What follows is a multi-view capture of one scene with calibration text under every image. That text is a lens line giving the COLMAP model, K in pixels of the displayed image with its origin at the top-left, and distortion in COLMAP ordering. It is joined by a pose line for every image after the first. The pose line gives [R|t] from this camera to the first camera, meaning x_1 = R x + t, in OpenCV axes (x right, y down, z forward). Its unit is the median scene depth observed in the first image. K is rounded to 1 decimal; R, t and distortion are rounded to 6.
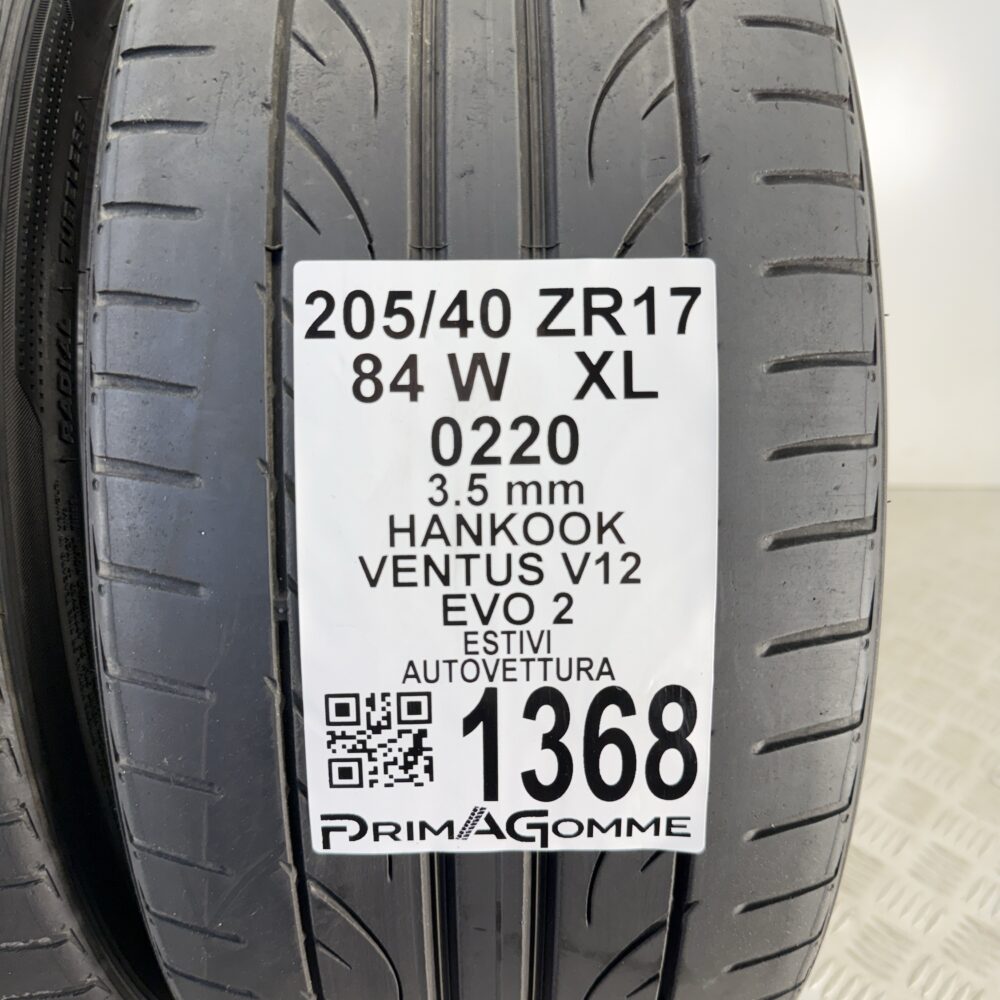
lens RADIAL K [[936.7, 0, 483.4], [0, 936.7, 489.4], [0, 0, 1]] dist [0.158393, -0.376958]
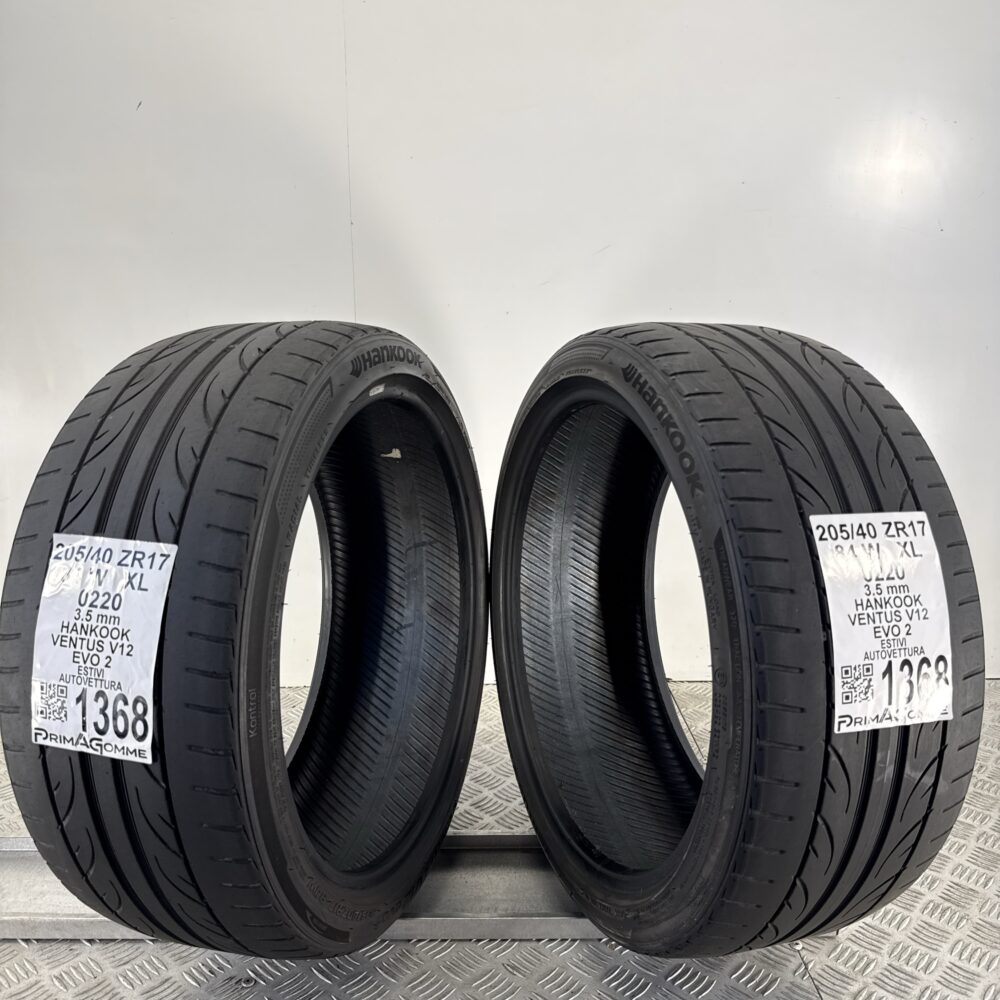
lens RADIAL K [[966.4, 0, 500.7], [0, 966.4, 497.5], [0, 0, 1]] dist [0.157147, -0.372800]
pose [[0.945677, -0.019452, 0.324526, -2.064453], [0.100835, 0.966531, -0.235903, 0.319010], [-0.309076, 0.255811, 0.915987, -1.477228]]
